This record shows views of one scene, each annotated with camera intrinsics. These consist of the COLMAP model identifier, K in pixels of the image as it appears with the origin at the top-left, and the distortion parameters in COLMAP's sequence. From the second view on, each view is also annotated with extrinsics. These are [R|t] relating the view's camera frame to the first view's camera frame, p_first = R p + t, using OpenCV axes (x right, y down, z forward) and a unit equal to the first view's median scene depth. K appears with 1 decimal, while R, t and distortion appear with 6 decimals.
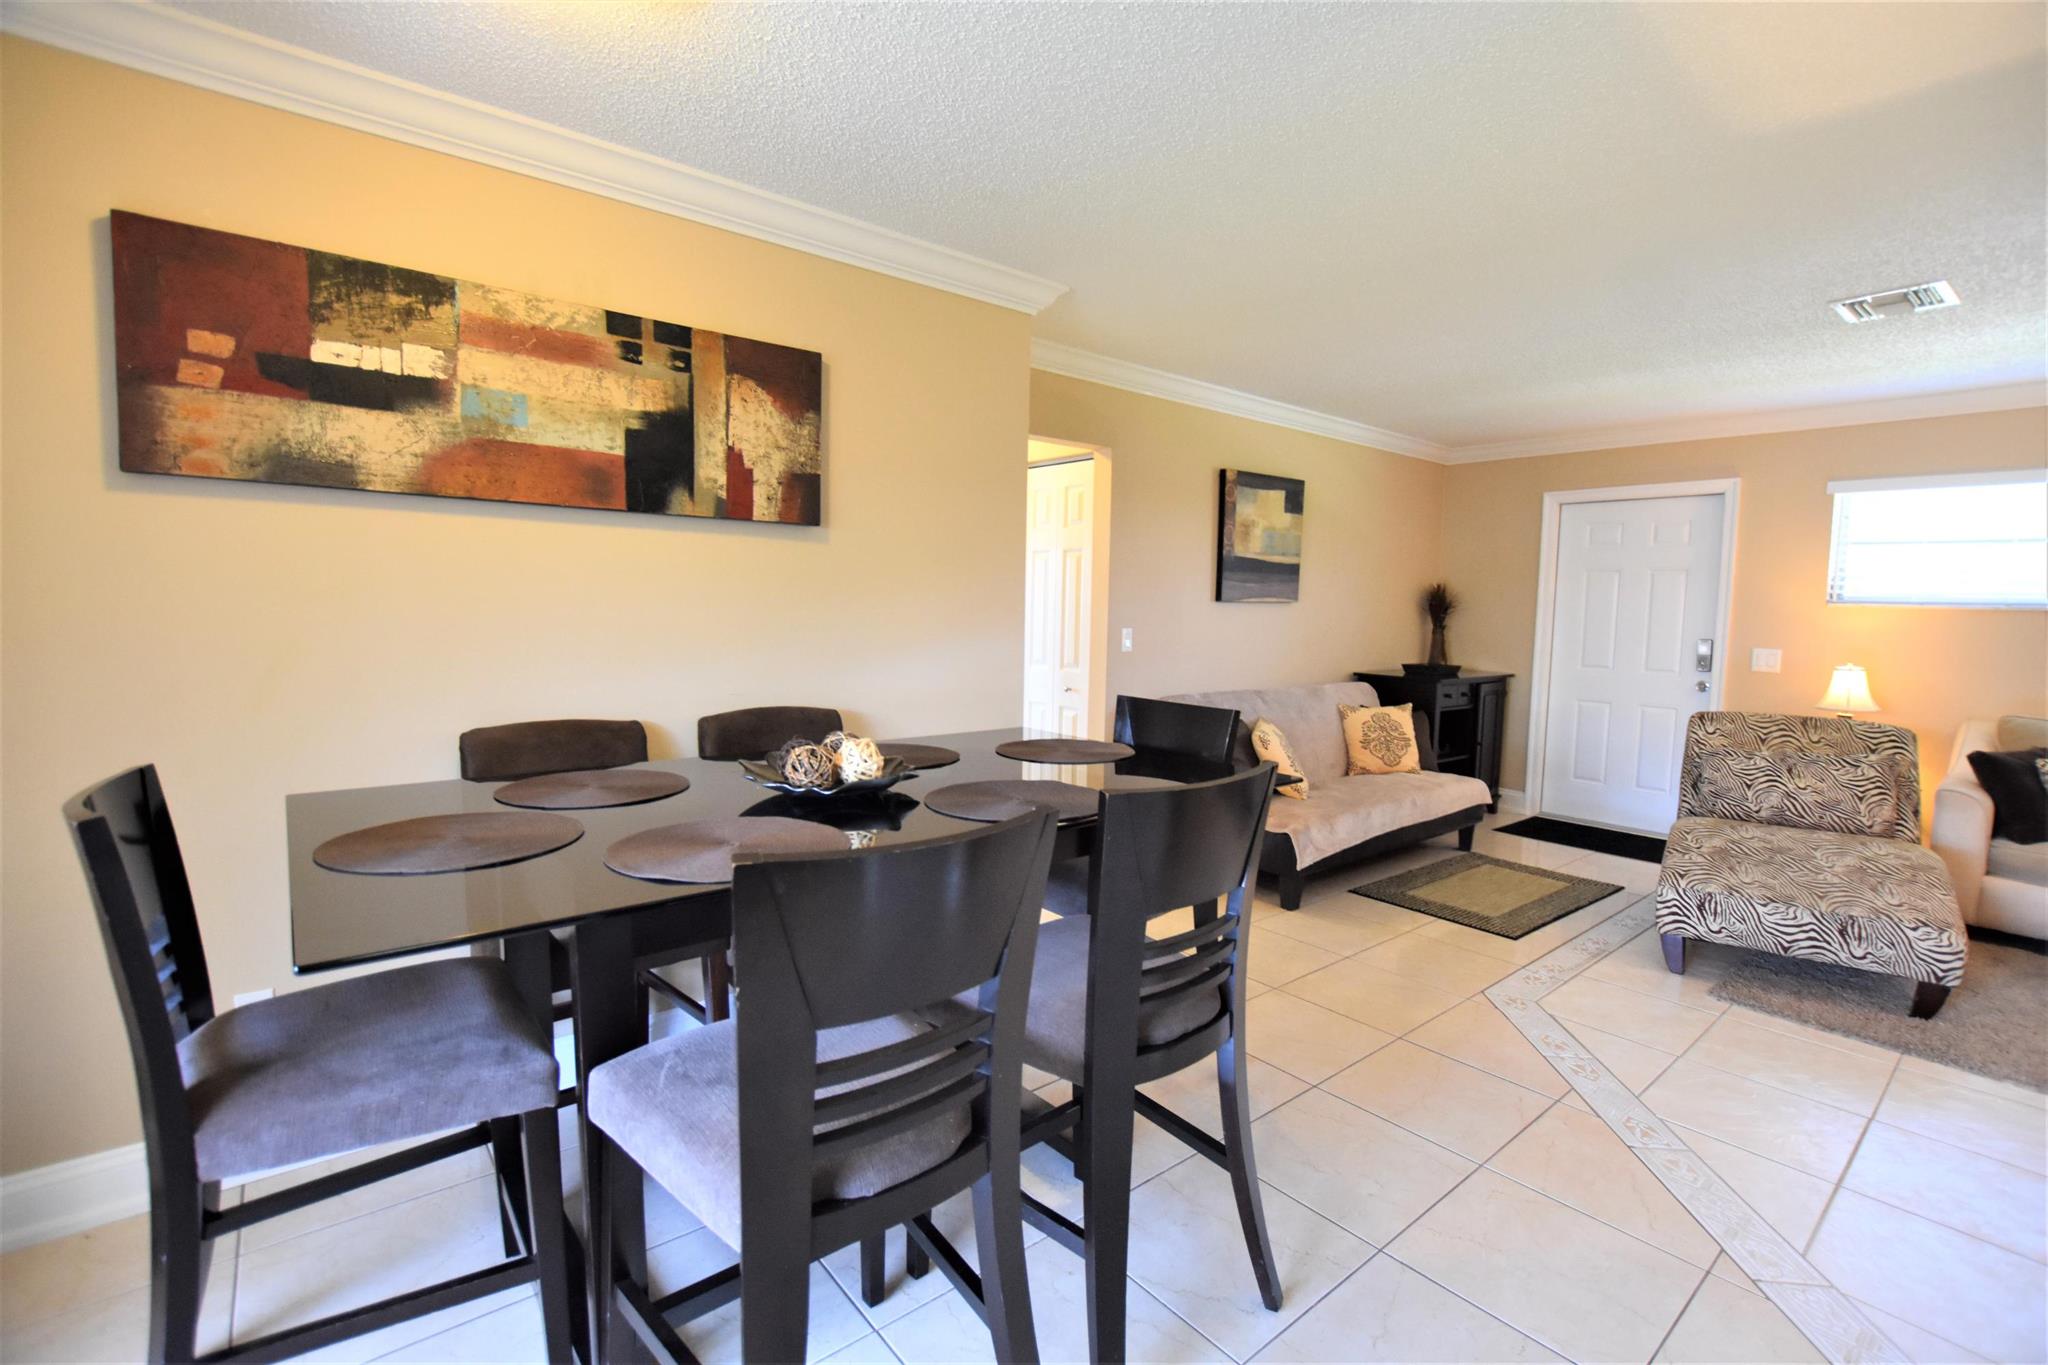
lens RADIAL K [[912.4, 0, 1024.4], [0, 912.4, 677.2], [0, 0, 1]] dist [-0.031015, 0.003616]
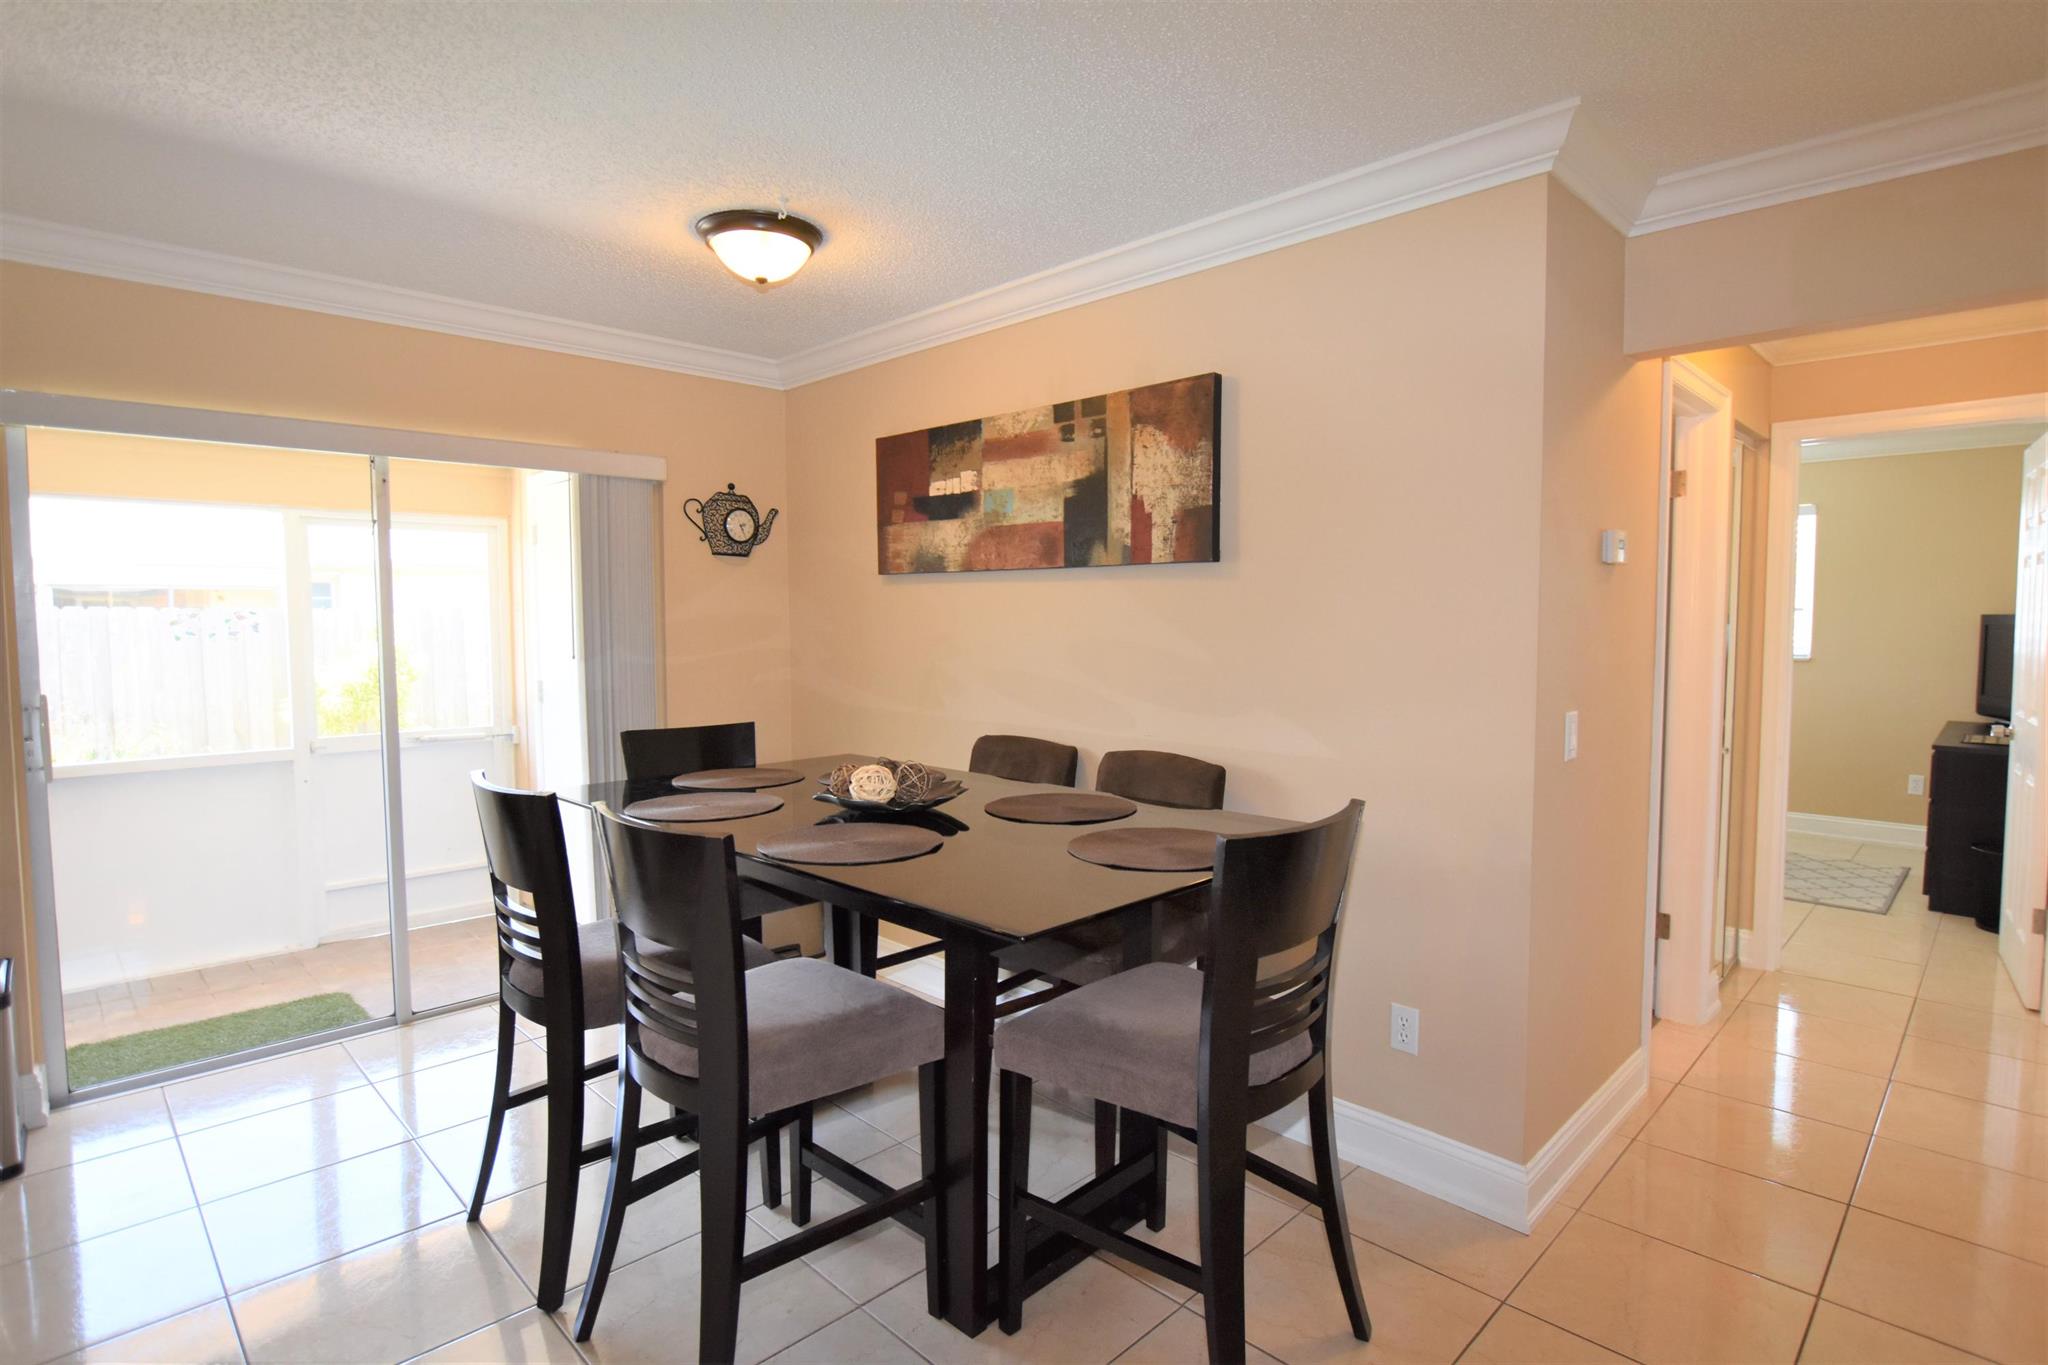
lens RADIAL K [[1031.5, 0, 1035.7], [0, 1031.5, 675.7], [0, 0, 1]] dist [-0.021820, 0.000059]
pose [[0.099392, 0.034778, -0.994440, 0.838136], [-0.076038, 0.996732, 0.027258, -0.071077], [0.992139, 0.072906, 0.101712, 0.777352]]
